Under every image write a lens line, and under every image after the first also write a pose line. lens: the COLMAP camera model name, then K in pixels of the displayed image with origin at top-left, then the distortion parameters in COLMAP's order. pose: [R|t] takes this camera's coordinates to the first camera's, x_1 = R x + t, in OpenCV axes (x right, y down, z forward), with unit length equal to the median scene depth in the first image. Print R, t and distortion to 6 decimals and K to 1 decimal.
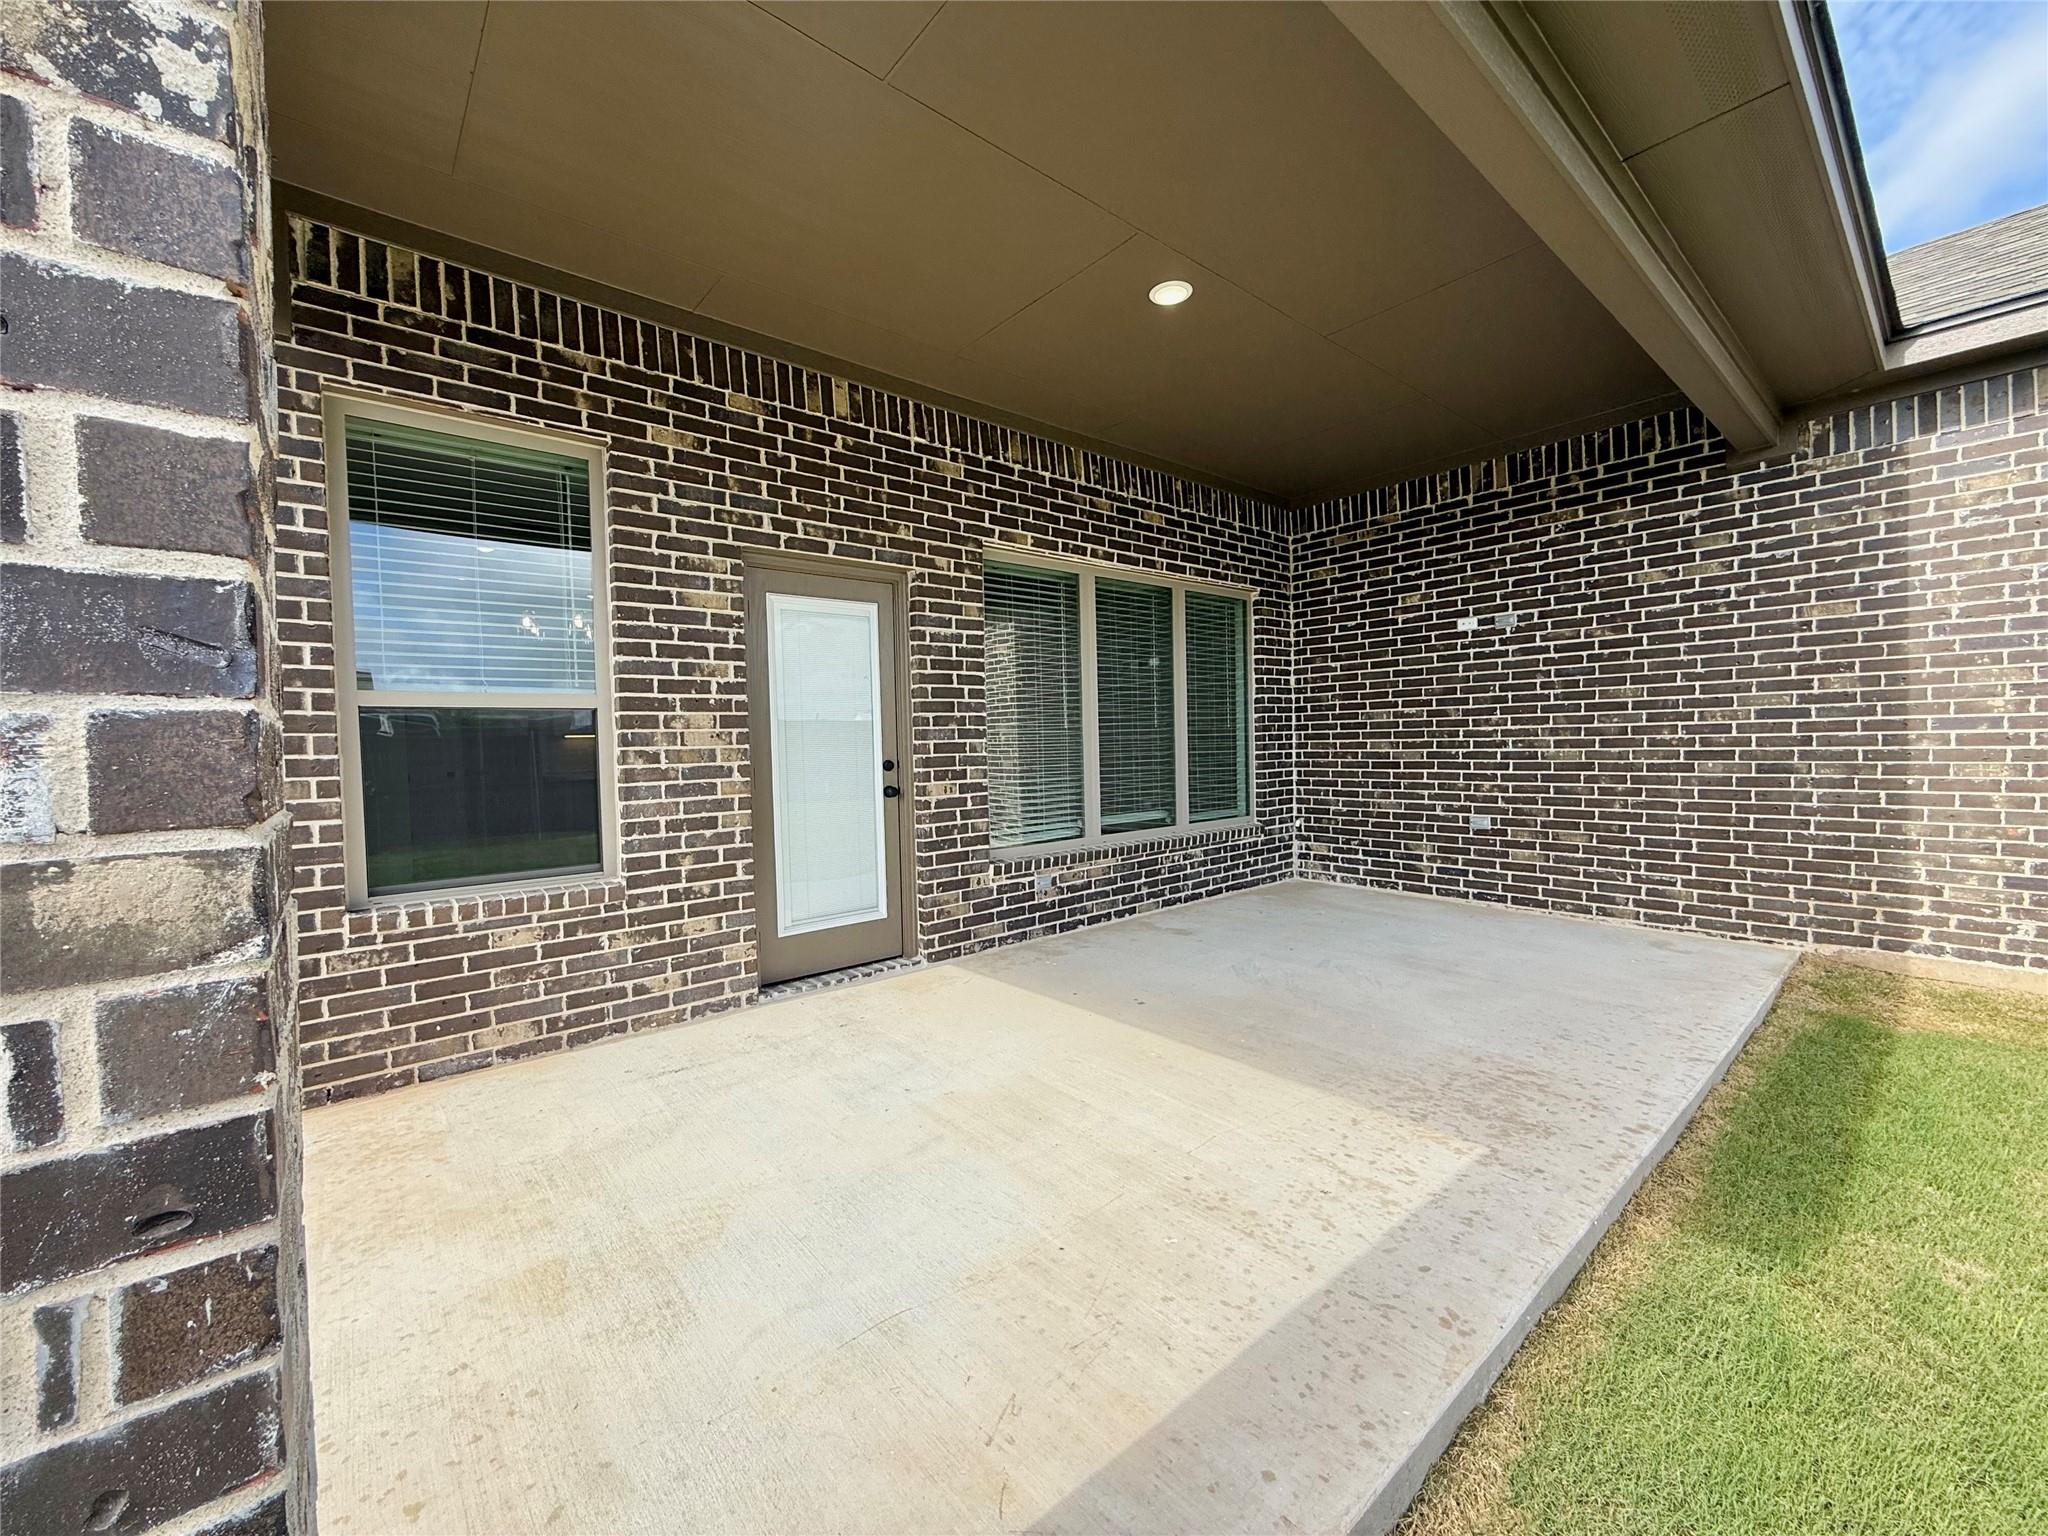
lens RADIAL K [[817.1, 0, 1022.3], [0, 817.1, 767.3], [0, 0, 1]] dist [-0.000218, -0.000077]
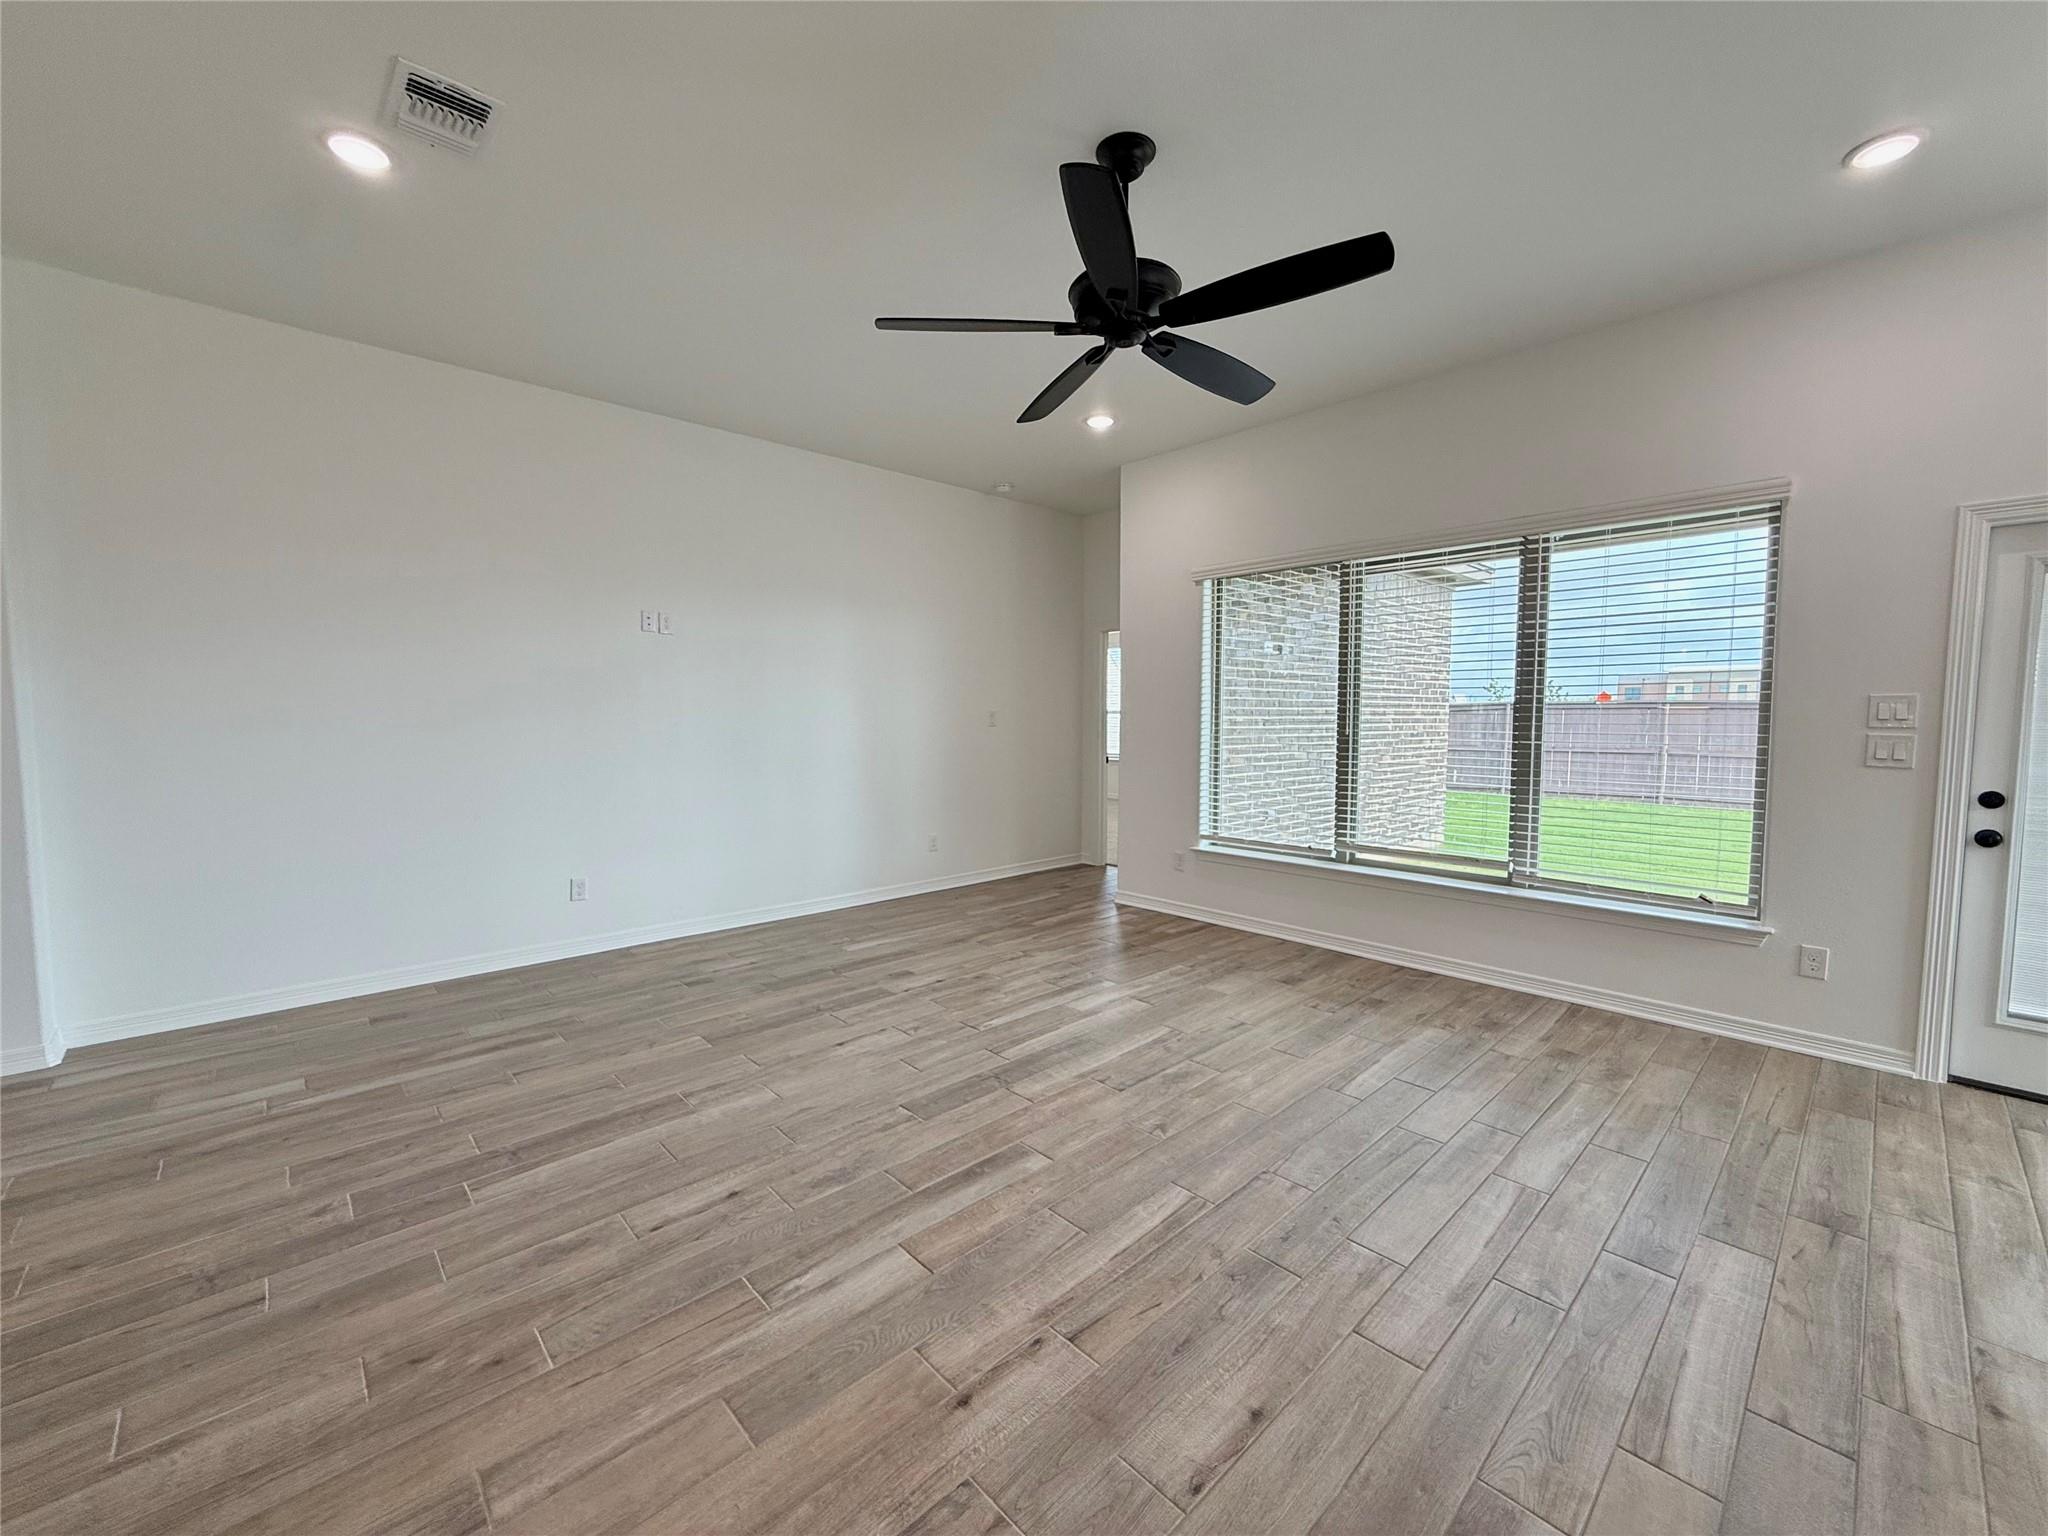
lens RADIAL K [[817.1, 0, 1022.3], [0, 817.1, 767.3], [0, 0, 1]] dist [-0.000218, -0.000077]
pose [[-0.050516, -0.041790, 0.997849, -0.853069], [0.032736, 0.998518, 0.043475, -0.090702], [-0.998187, 0.034861, -0.049074, 1.962623]]
